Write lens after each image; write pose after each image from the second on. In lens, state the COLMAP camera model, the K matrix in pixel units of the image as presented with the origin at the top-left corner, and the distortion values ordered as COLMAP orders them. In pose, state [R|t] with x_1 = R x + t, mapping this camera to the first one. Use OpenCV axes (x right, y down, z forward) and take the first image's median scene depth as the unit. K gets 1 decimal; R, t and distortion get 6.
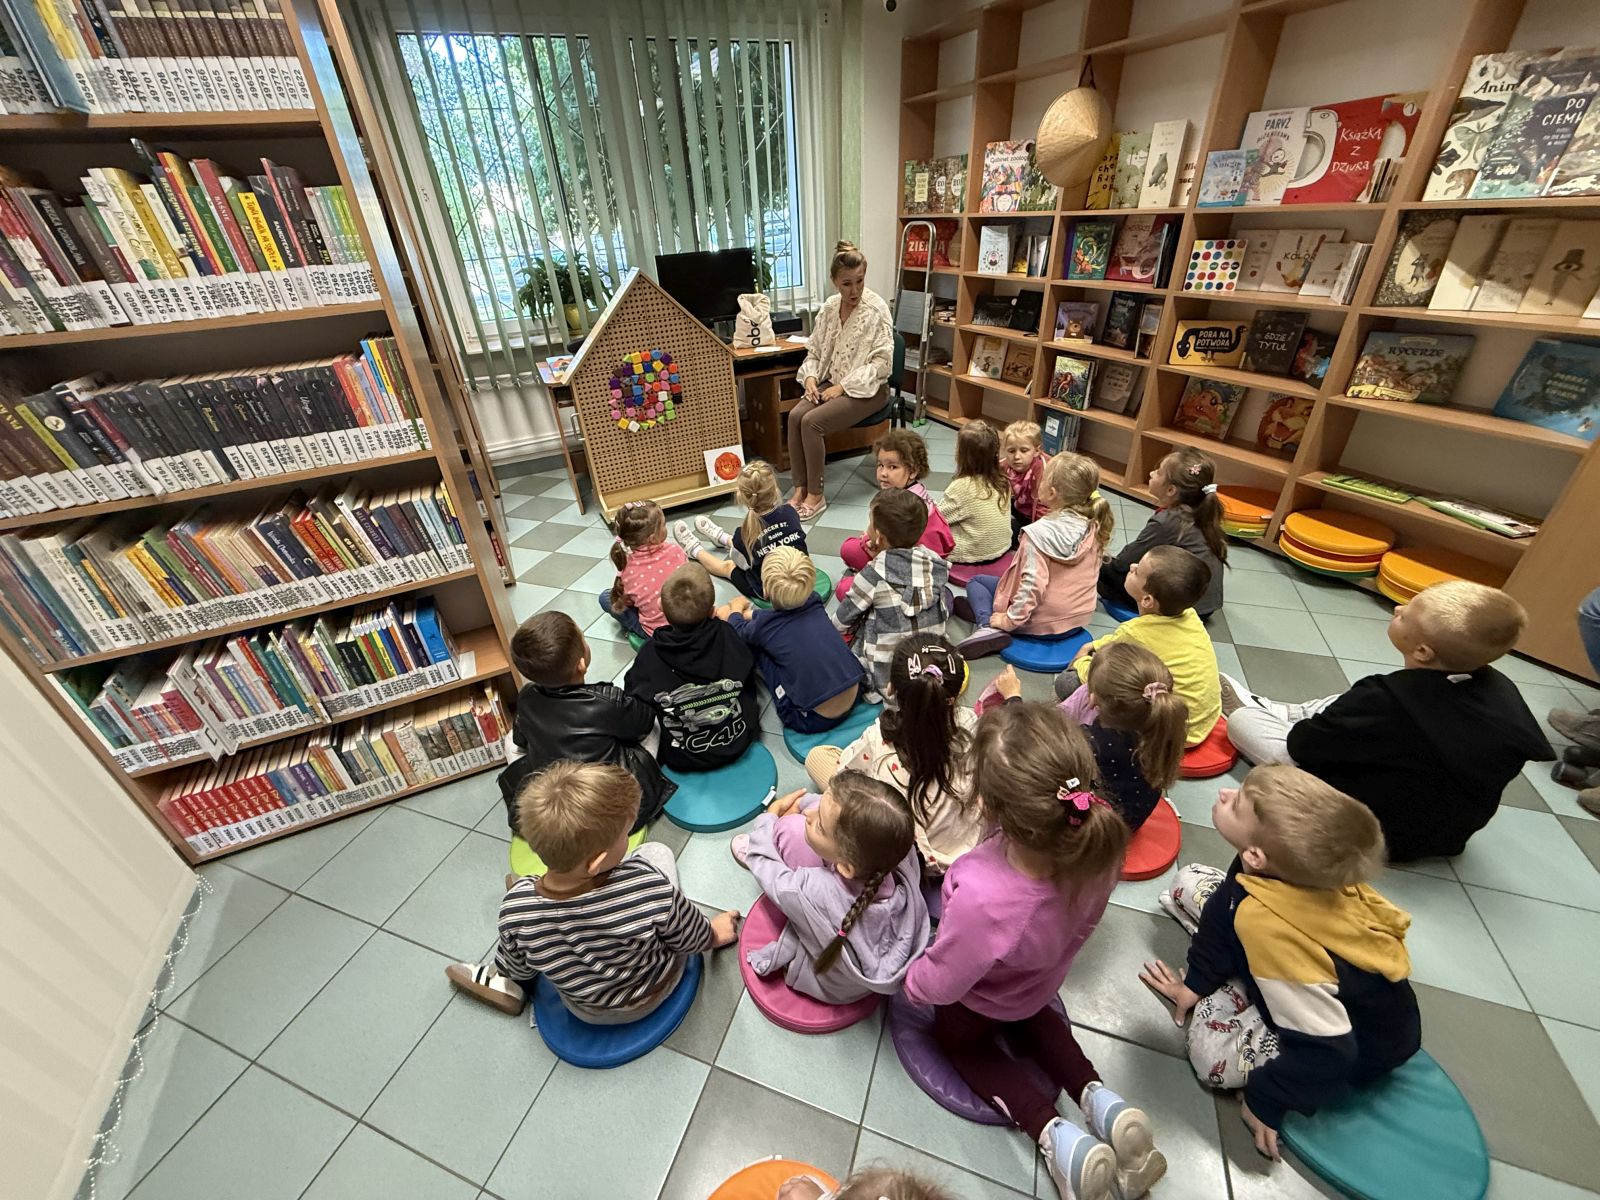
lens RADIAL K [[634.0, 0, 794.4], [0, 634.0, 597.5], [0, 0, 1]] dist [0.002524, -0.000604]
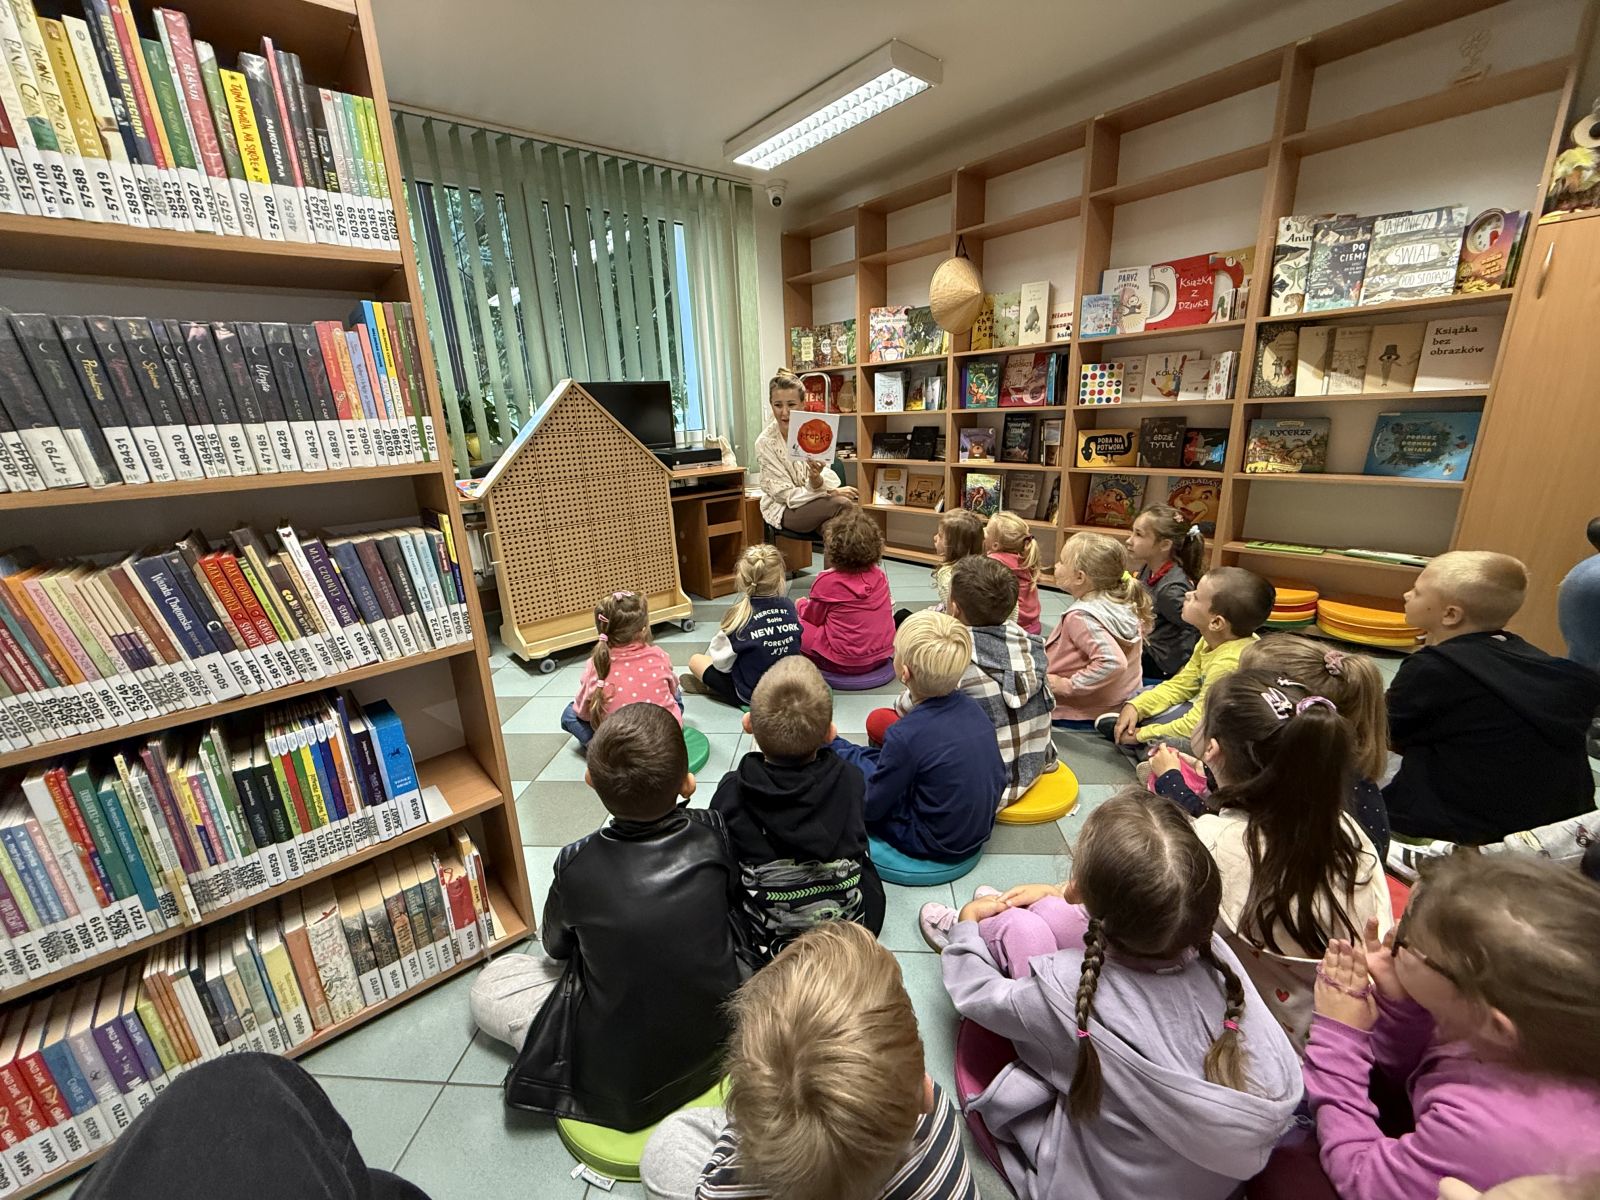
lens RADIAL K [[634.0, 0, 794.7], [0, 634.0, 599.5], [0, 0, 1]] dist [0.002524, -0.000604]
pose [[0.964666, -0.062992, 0.255835, -0.278188], [0.130700, 0.957515, -0.257066, 0.111683], [-0.228773, 0.281421, 0.931915, 0.210931]]
